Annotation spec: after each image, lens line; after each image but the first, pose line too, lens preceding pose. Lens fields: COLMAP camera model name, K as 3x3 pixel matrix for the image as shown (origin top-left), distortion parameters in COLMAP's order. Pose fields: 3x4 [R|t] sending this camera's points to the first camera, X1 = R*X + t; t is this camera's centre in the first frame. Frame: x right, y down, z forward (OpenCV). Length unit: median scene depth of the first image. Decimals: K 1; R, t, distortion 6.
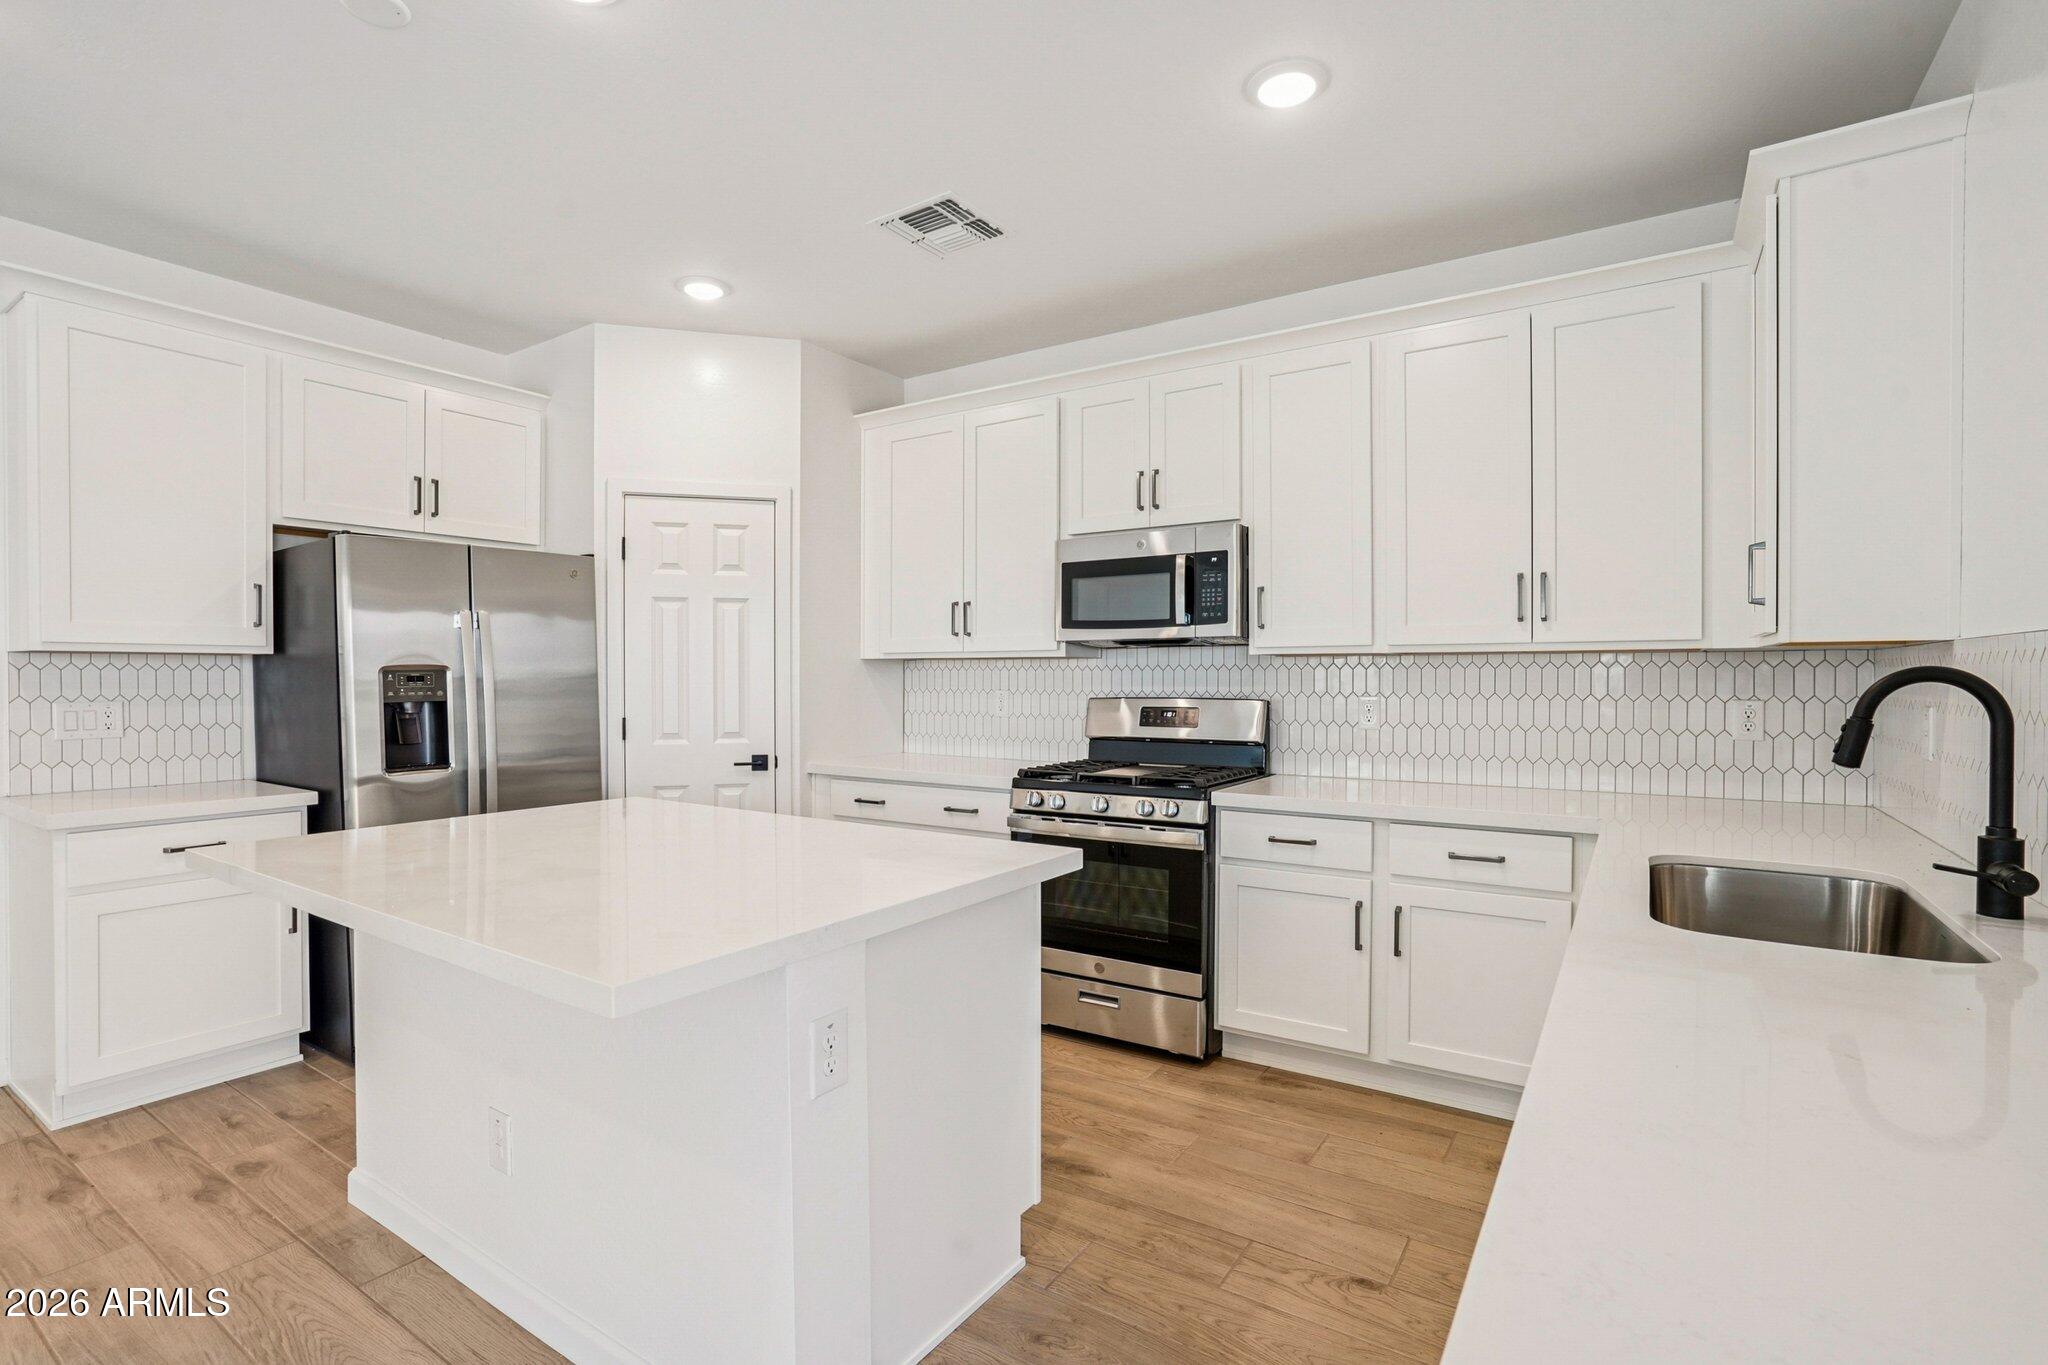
lens RADIAL K [[958.1, 0, 1022.1], [0, 958.1, 687.0], [0, 0, 1]] dist [-0.044360, 0.016893]
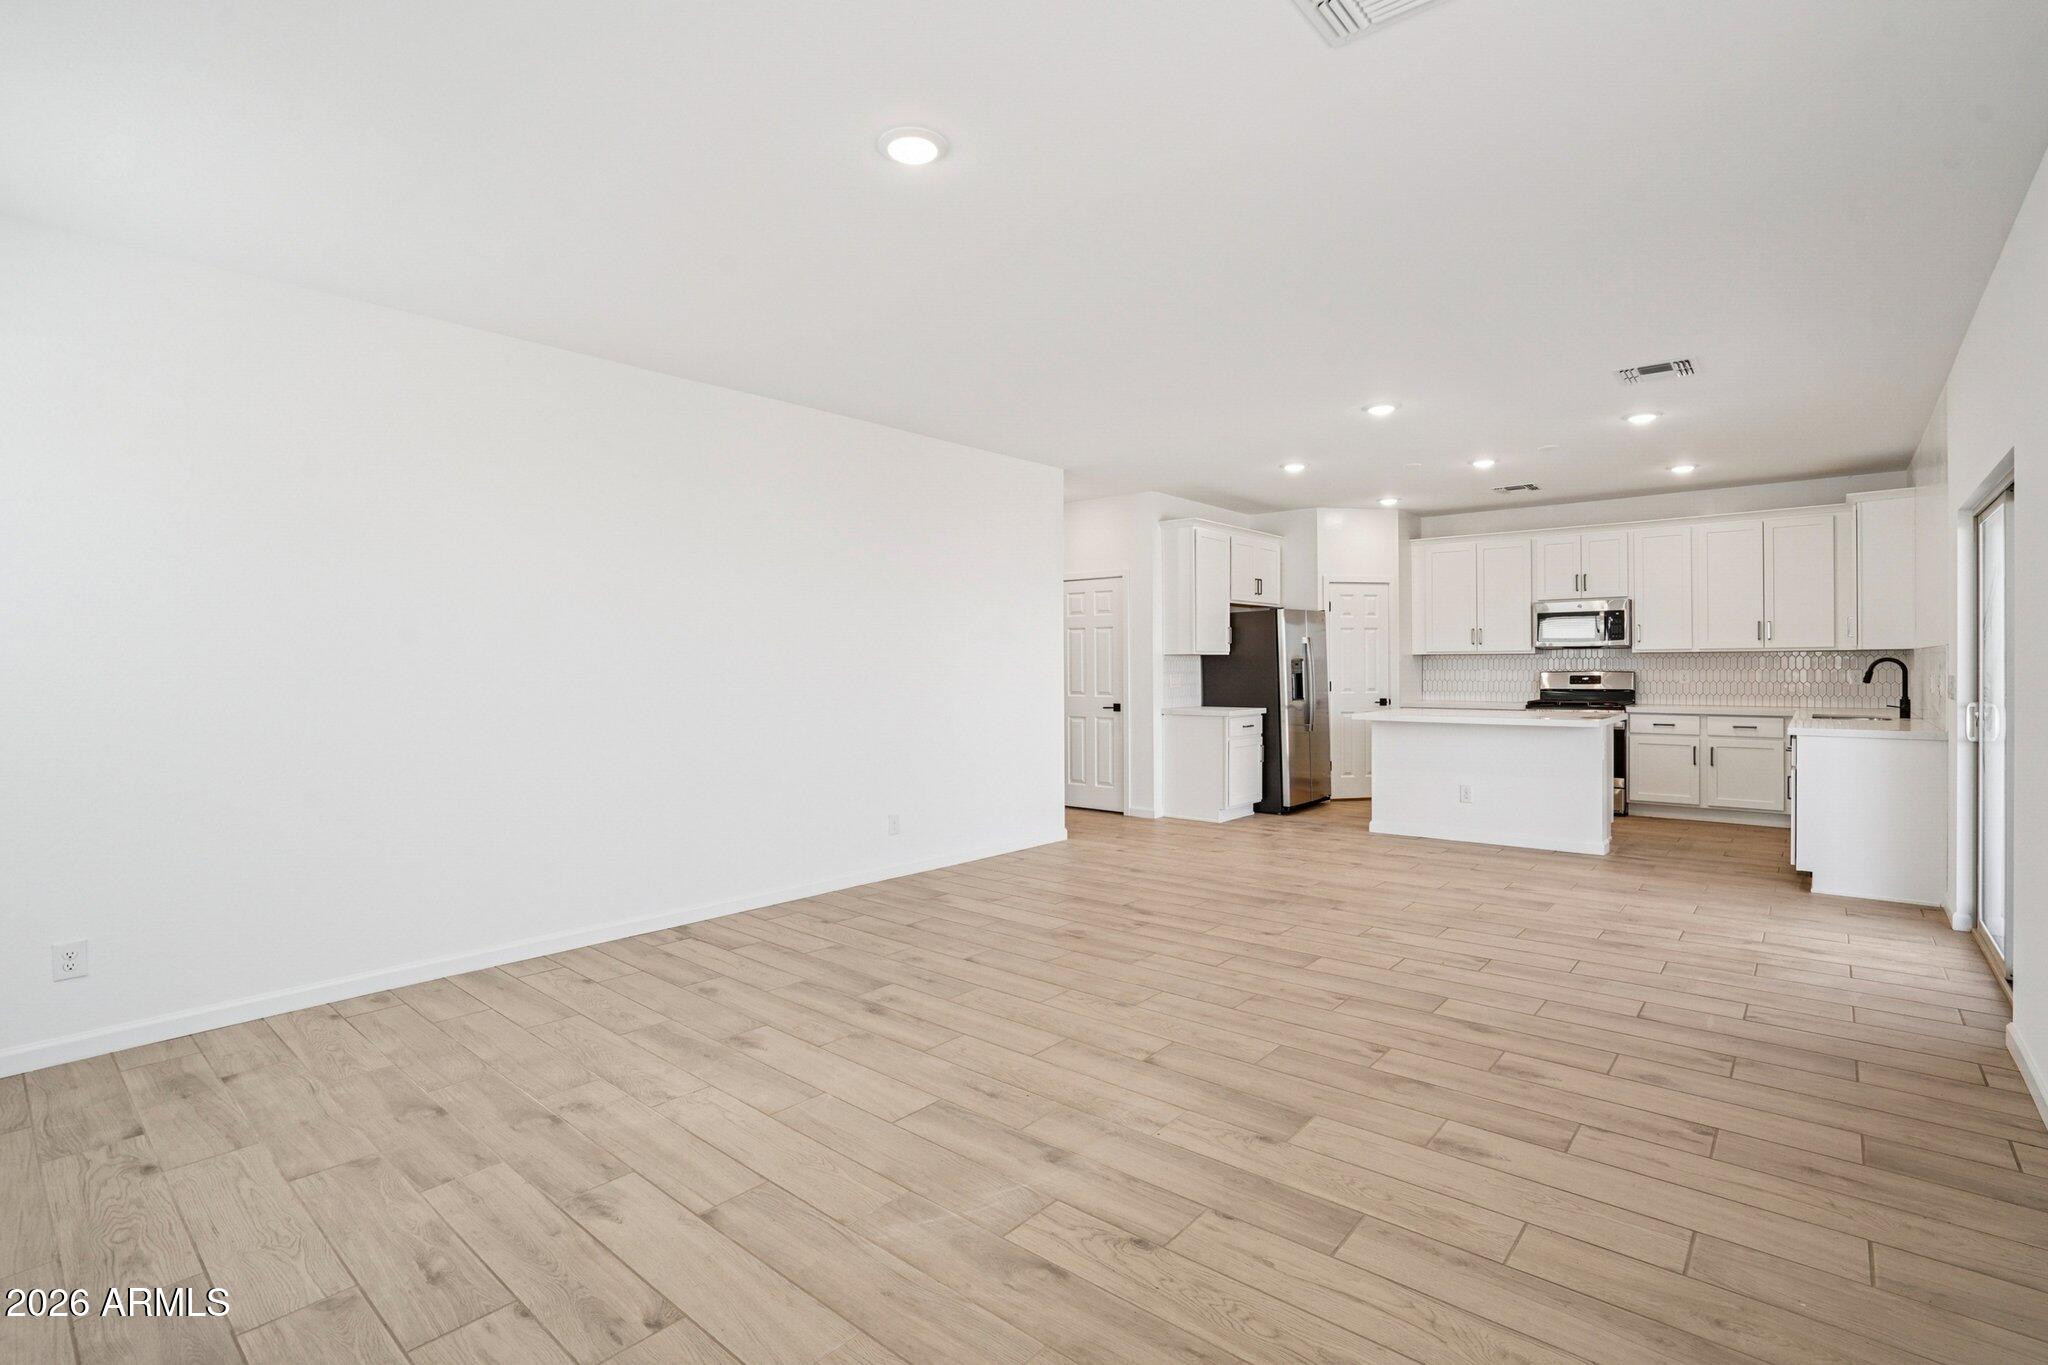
lens RADIAL K [[958.1, 0, 1024.0], [0, 958.1, 673.8], [0, 0, 1]] dist [-0.044360, 0.016893]
pose [[0.993245, -0.004265, -0.115961, -1.015919], [0.003914, 0.999987, -0.003248, 0.021315], [0.115973, 0.002772, 0.993248, -1.543824]]
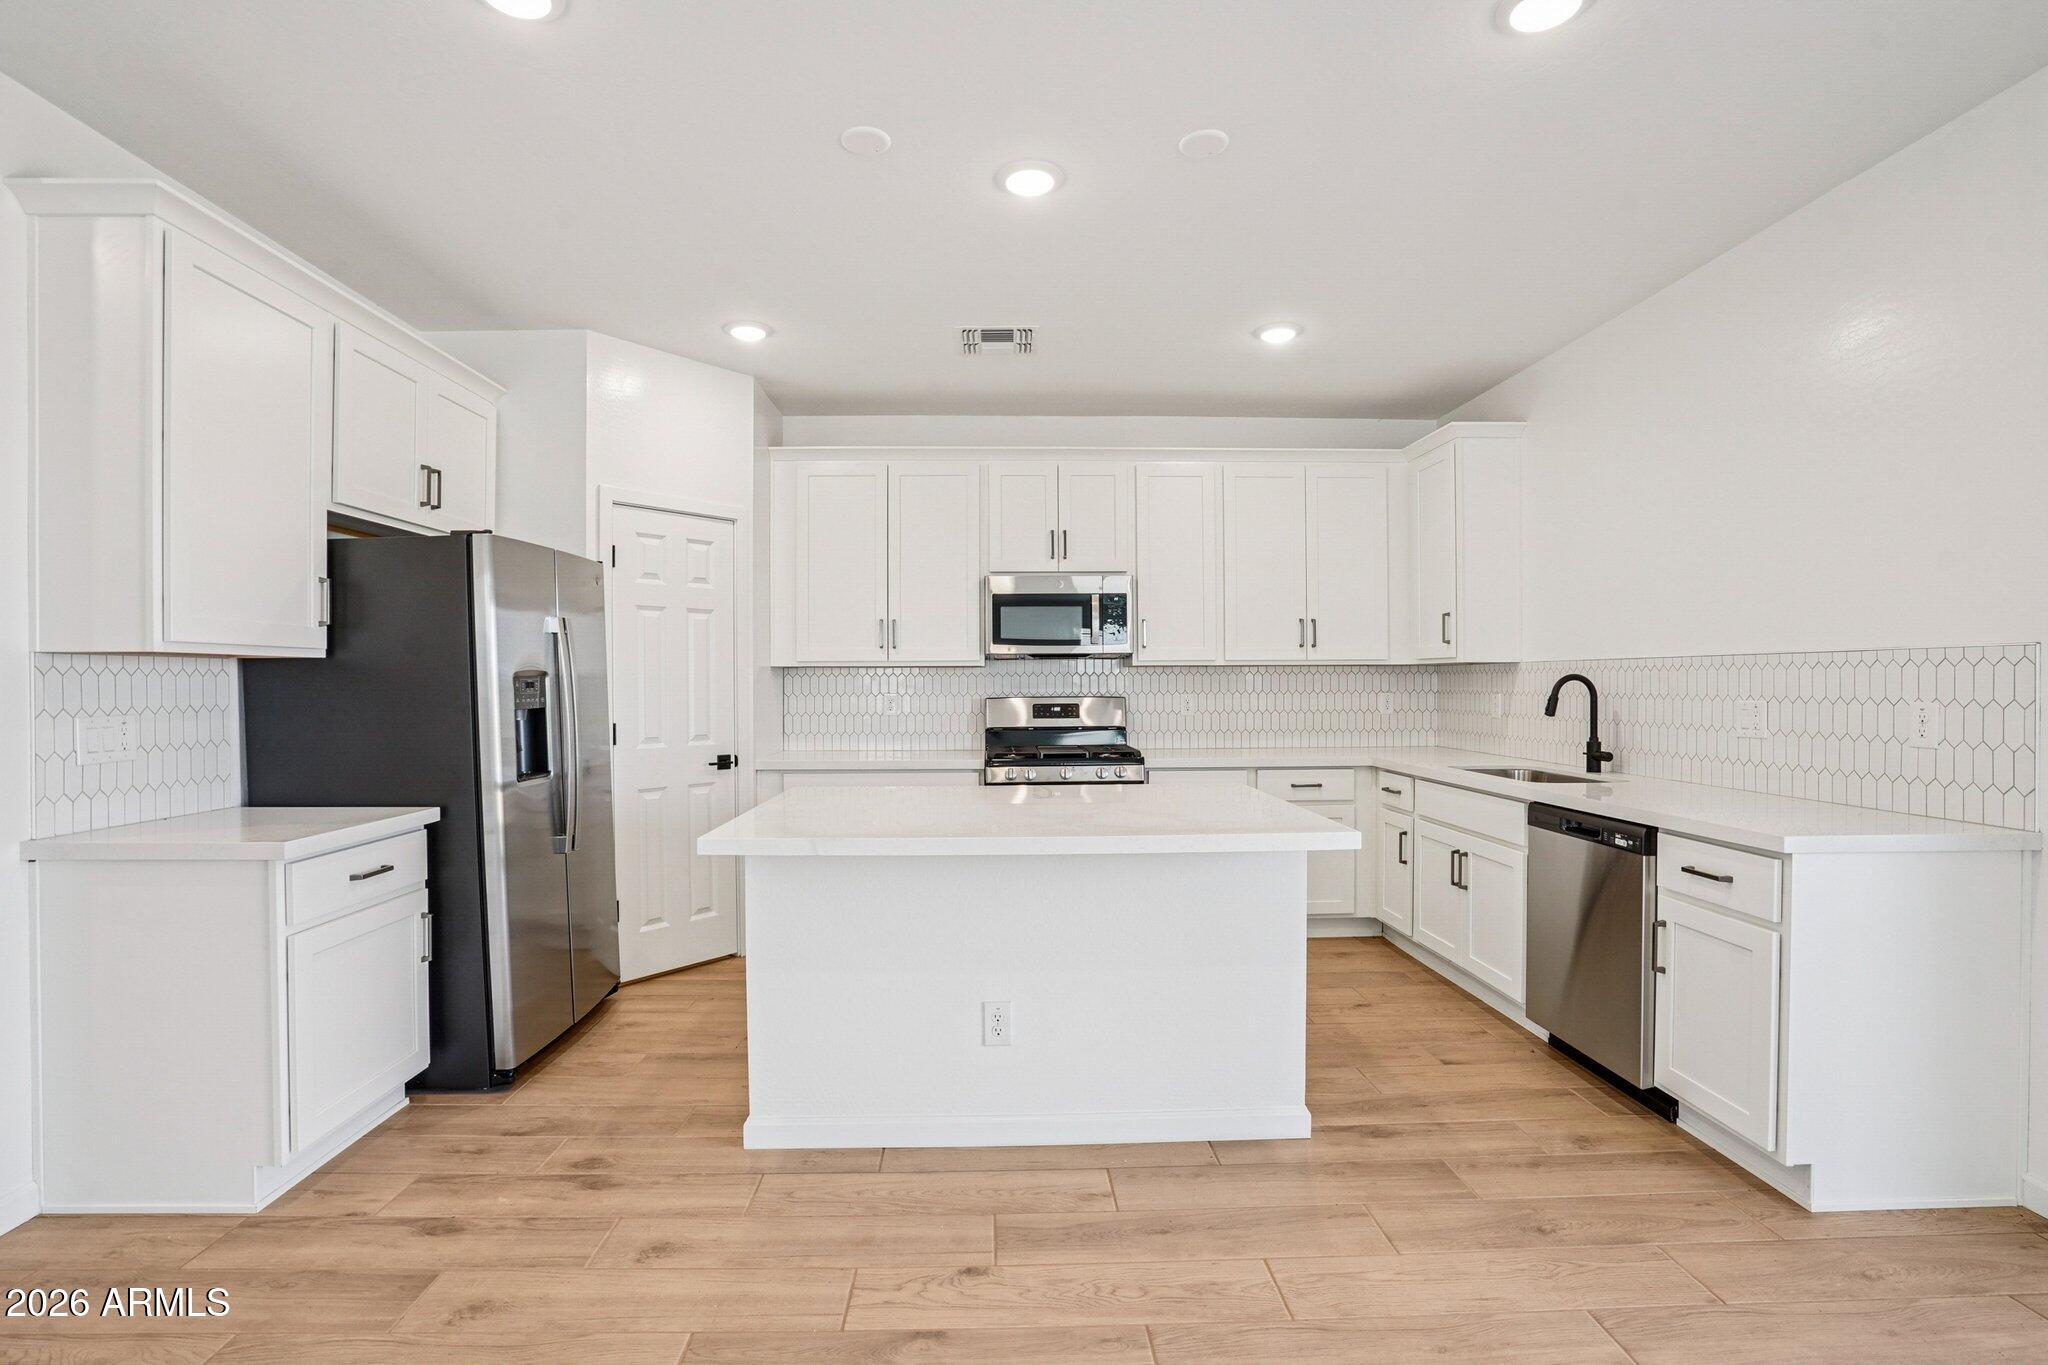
lens RADIAL K [[958.1, 0, 1006.7], [0, 958.1, 684.2], [0, 0, 1]] dist [-0.044360, 0.016893]
pose [[0.819947, -0.005136, 0.572416, -0.757780], [0.011318, 0.999910, -0.007242, 0.002946], [-0.572327, 0.012417, 0.819931, -0.082443]]
